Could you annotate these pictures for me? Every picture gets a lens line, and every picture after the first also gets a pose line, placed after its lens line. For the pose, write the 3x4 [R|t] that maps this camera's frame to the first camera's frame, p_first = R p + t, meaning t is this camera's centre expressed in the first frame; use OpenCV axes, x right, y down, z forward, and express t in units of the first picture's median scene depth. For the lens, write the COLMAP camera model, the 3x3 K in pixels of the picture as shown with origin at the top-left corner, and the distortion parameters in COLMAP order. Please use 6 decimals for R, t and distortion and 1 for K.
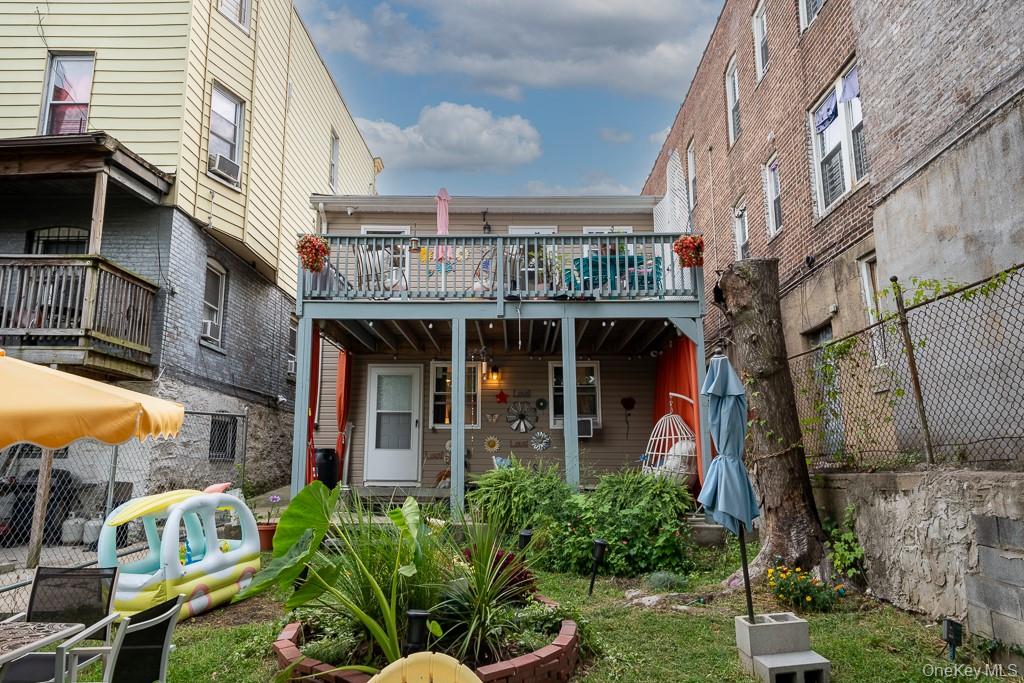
lens RADIAL K [[671.8, 0, 508.3], [0, 671.8, 341.0], [0, 0, 1]] dist [0.023331, 0.000760]
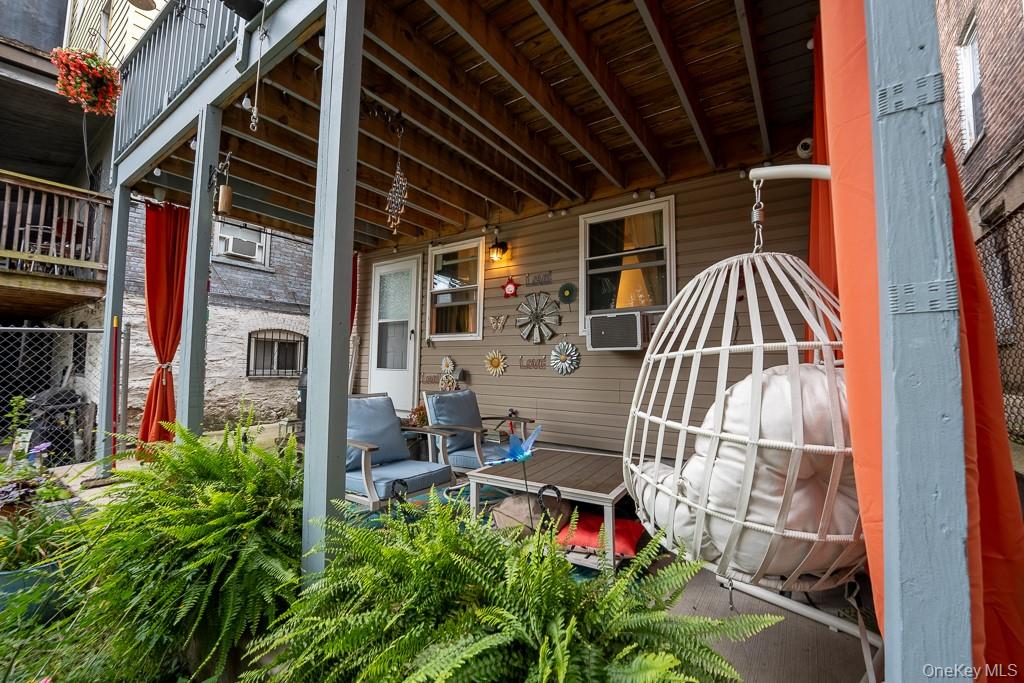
lens RADIAL K [[416.4, 0, 514.7], [0, 416.4, 340.6], [0, 0, 1]] dist [-0.019325, -0.000120]
pose [[0.827331, -0.029098, -0.560960, 0.209884], [0.097446, 0.990950, 0.092316, 0.097246], [0.553198, -0.131039, 0.822679, 0.685315]]
